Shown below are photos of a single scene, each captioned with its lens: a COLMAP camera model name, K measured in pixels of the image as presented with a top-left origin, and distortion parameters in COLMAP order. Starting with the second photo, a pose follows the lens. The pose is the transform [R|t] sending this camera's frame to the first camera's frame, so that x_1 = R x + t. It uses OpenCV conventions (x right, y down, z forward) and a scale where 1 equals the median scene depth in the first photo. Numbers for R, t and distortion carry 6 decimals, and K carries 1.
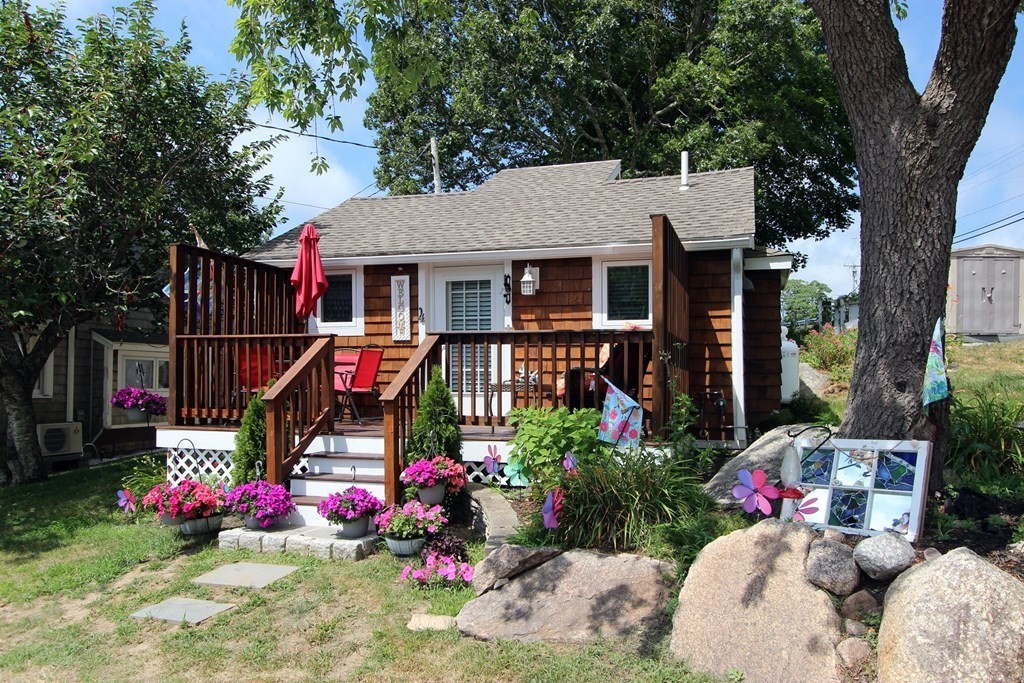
lens RADIAL K [[718.9, 0, 509.0], [0, 718.9, 342.2], [0, 0, 1]] dist [-0.009619, 0.016839]
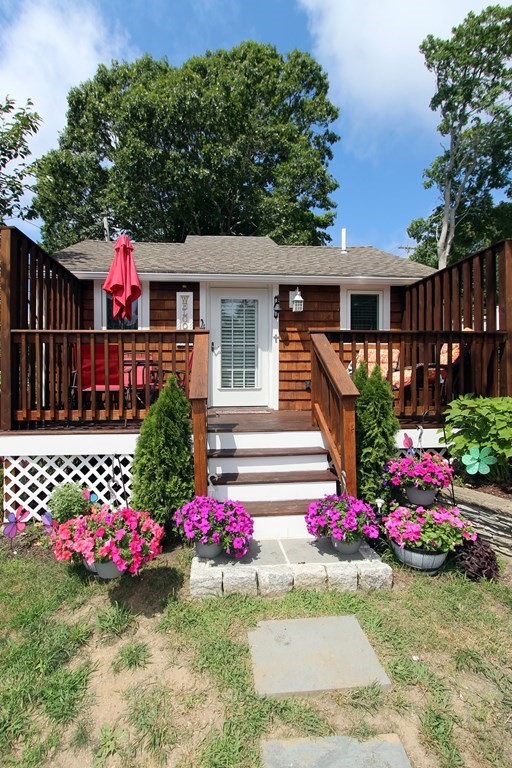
lens RADIAL K [[373.9, 0, 231.4], [0, 373.9, 375.9], [0, 0, 1]] dist [-0.017675, -0.001585]
pose [[0.928470, -0.008436, 0.371312, -0.338742], [-0.005383, 0.999331, 0.036165, 0.026809], [-0.371369, -0.035577, 0.927804, 0.420883]]
